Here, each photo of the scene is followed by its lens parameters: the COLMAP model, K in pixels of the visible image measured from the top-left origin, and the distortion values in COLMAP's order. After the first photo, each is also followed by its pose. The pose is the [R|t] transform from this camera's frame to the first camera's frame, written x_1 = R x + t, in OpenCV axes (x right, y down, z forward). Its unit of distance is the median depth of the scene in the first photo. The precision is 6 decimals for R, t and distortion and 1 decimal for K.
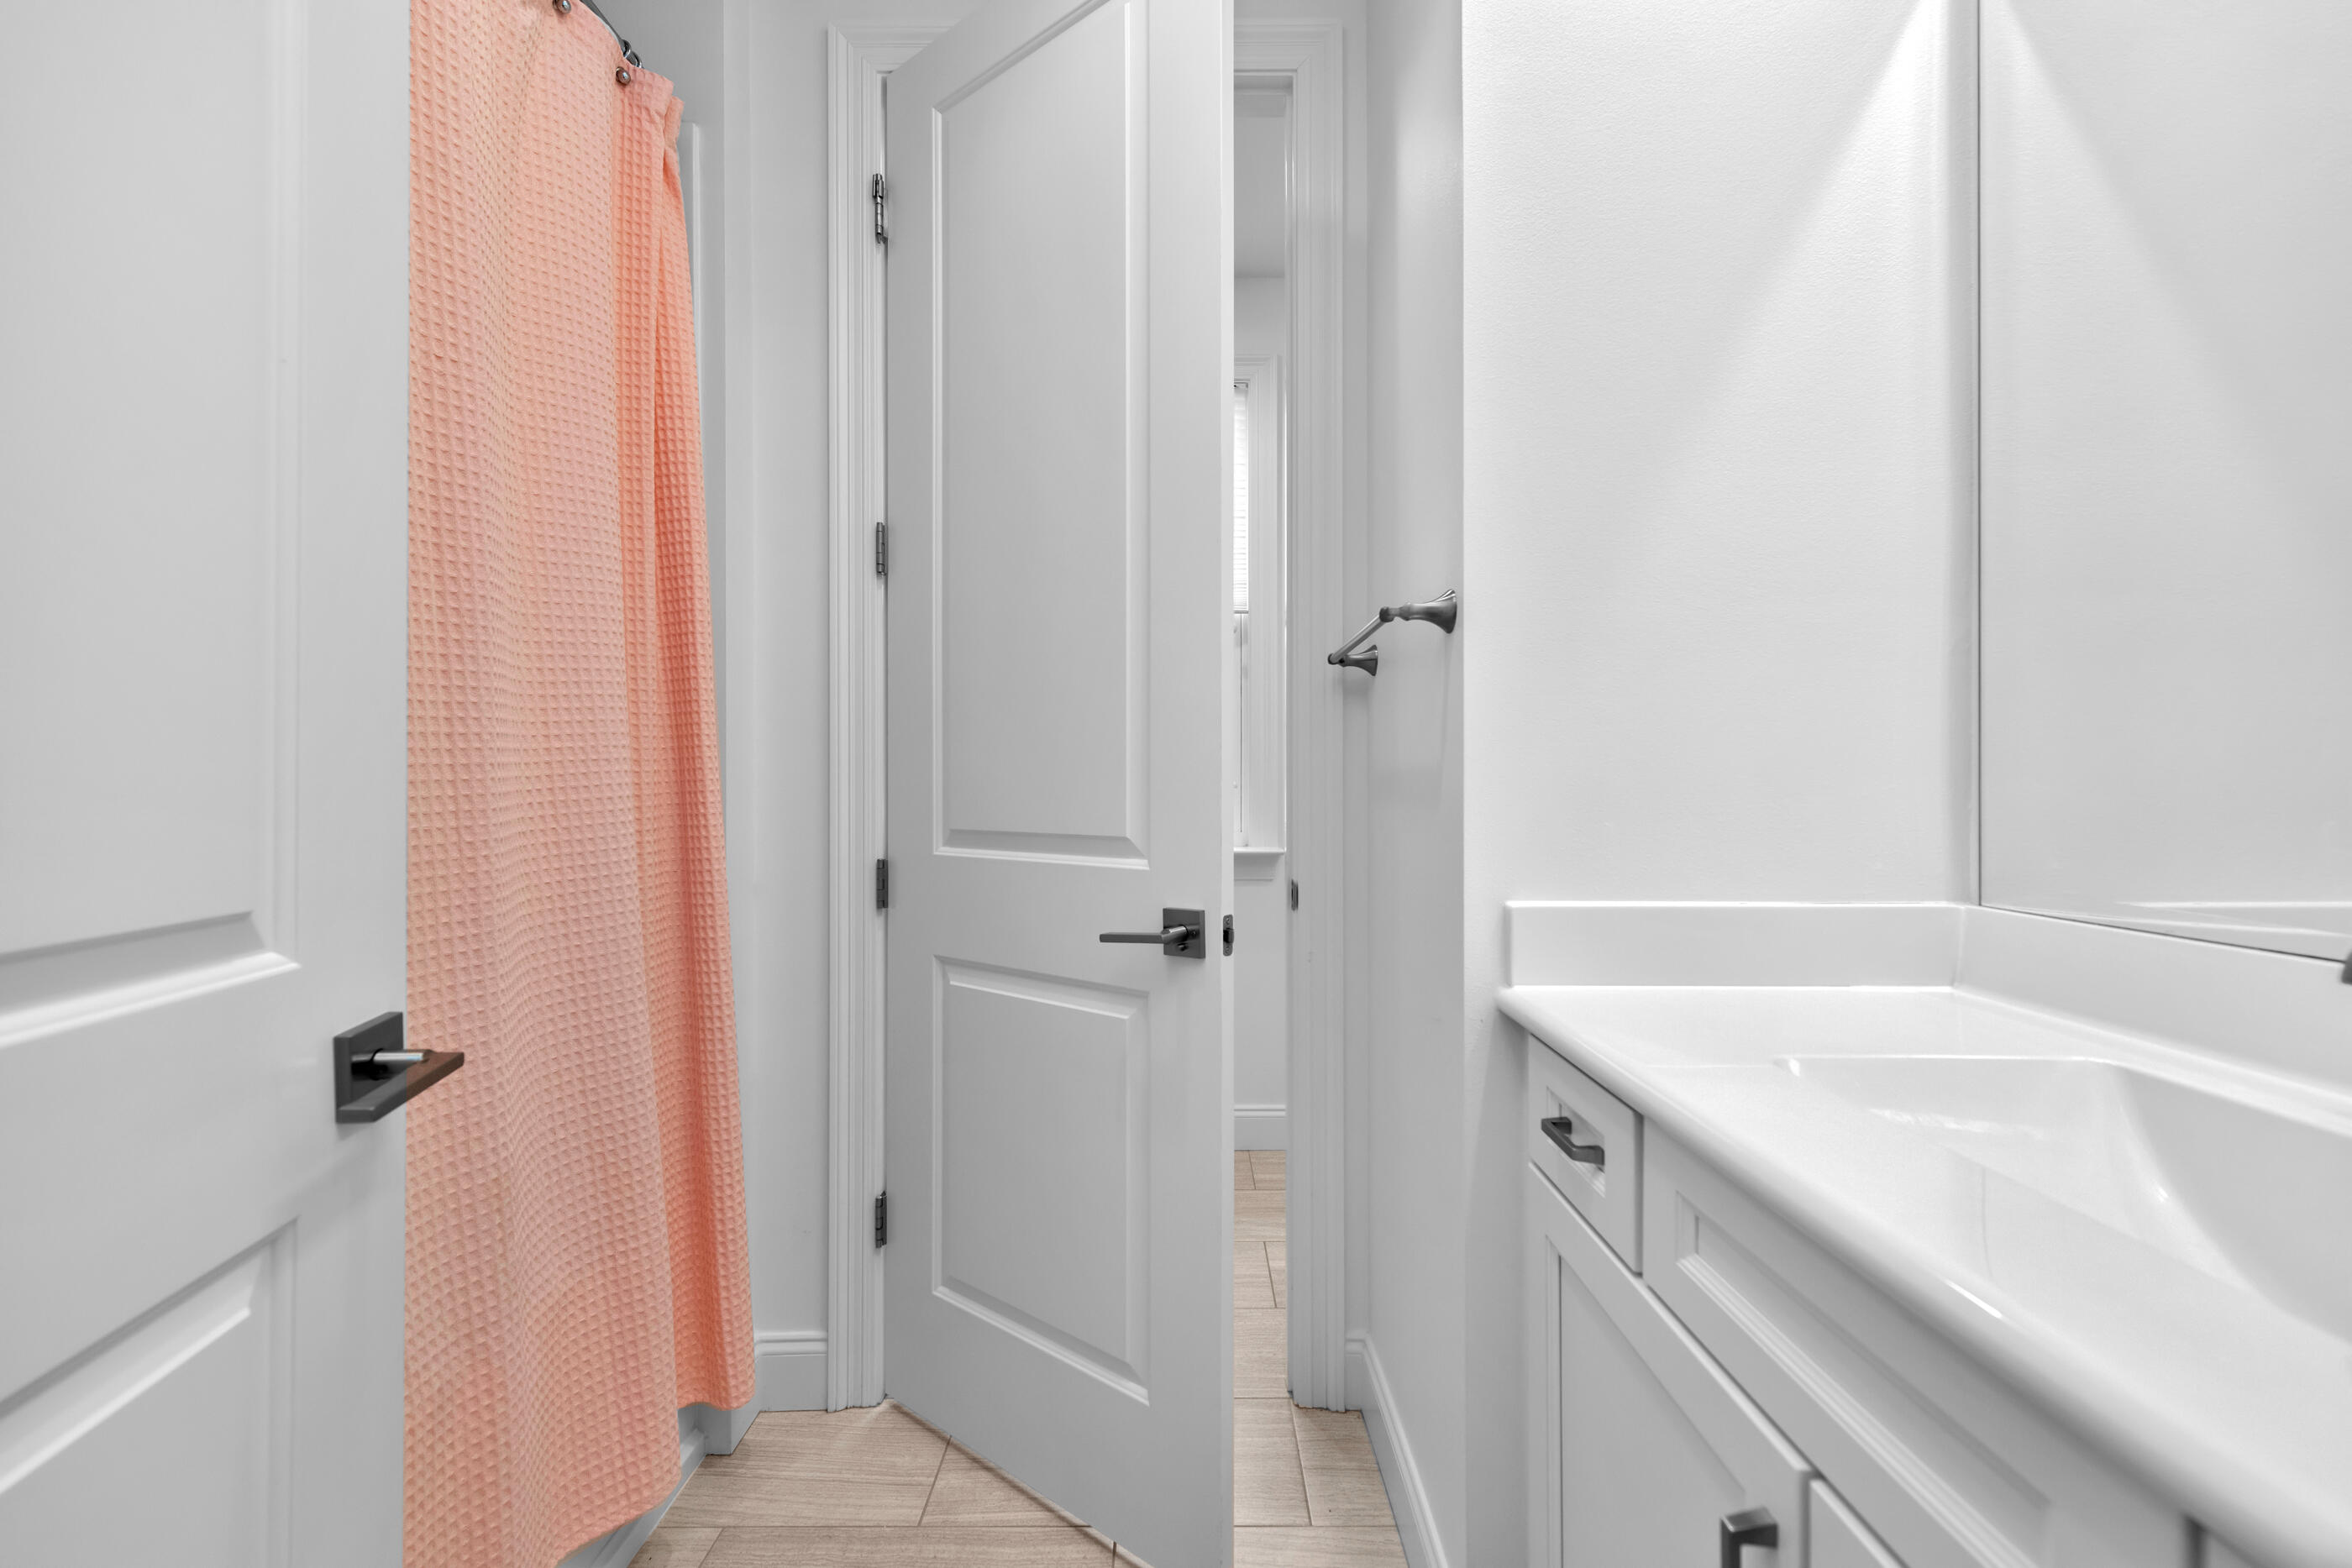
lens RADIAL K [[937.0, 0, 1179.0], [0, 937.0, 784.7], [0, 0, 1]] dist [0.020428, -0.004141]
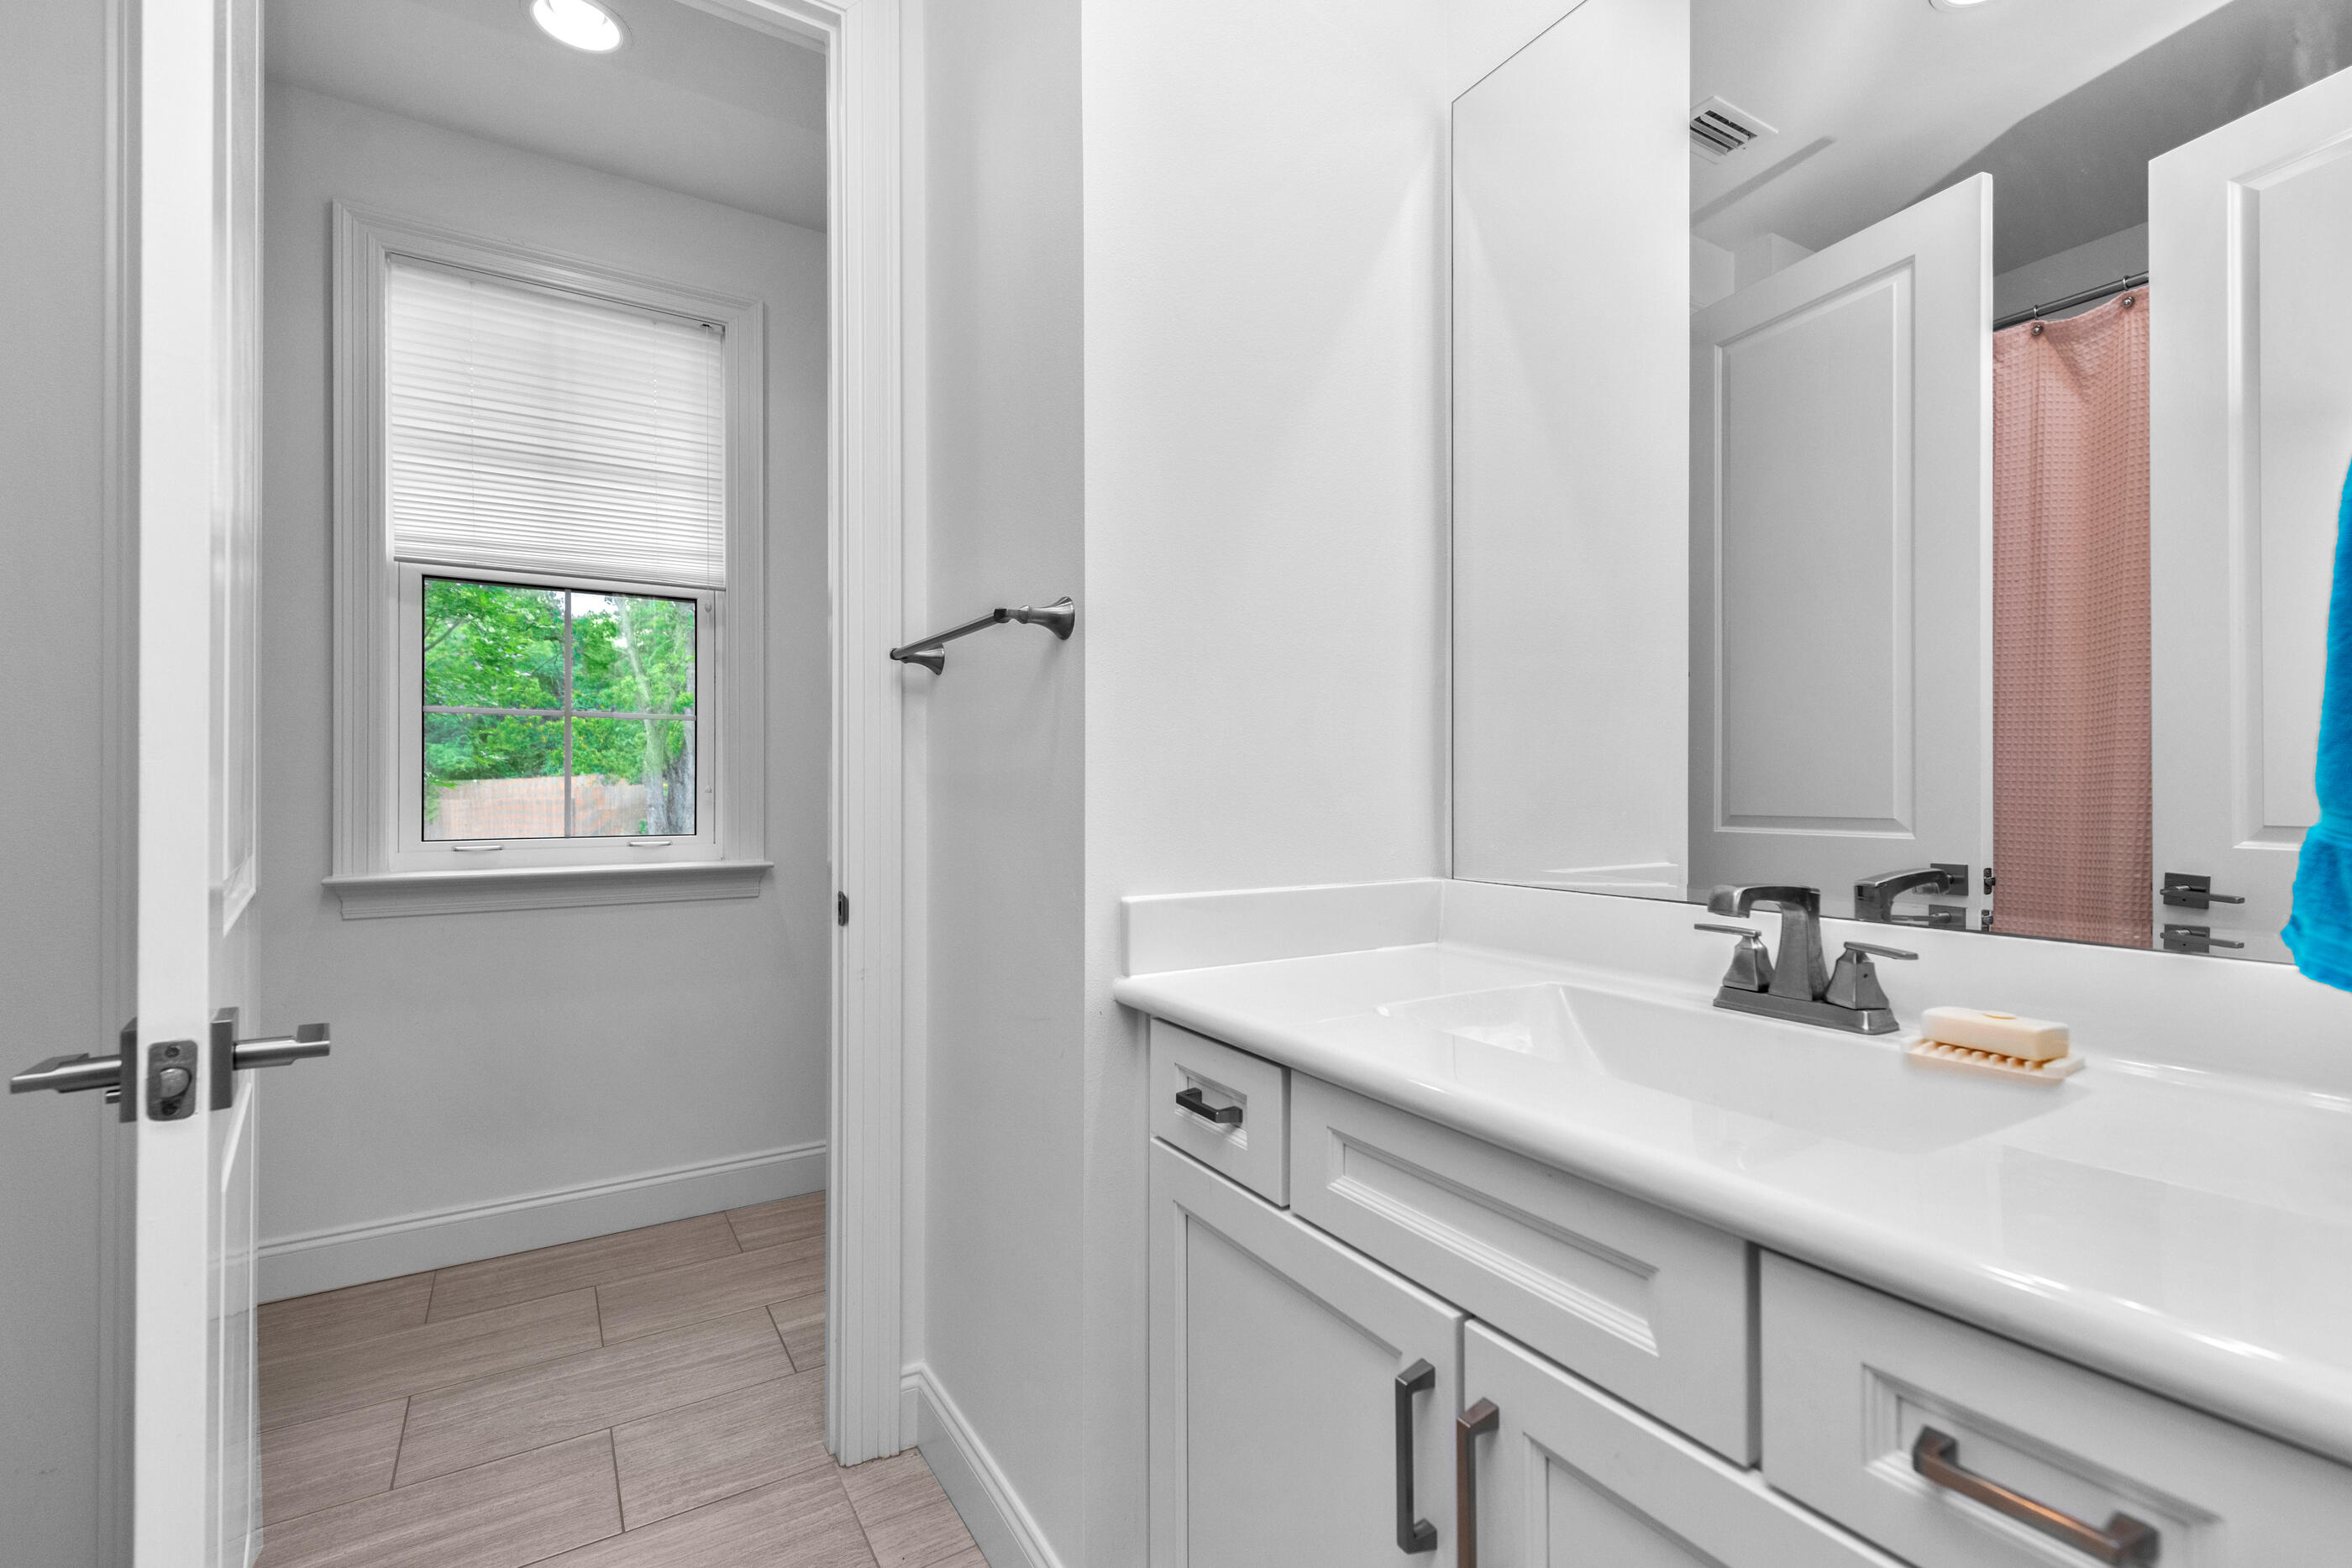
lens RADIAL K [[970.3, 0, 1187.0], [0, 970.3, 785.9], [0, 0, 1]] dist [0.022002, 0.000005]
pose [[0.850576, 0.003262, 0.525842, -0.176517], [-0.001915, 0.999993, -0.003107, 0.001337], [-0.525849, 0.001635, 0.850576, 0.029109]]
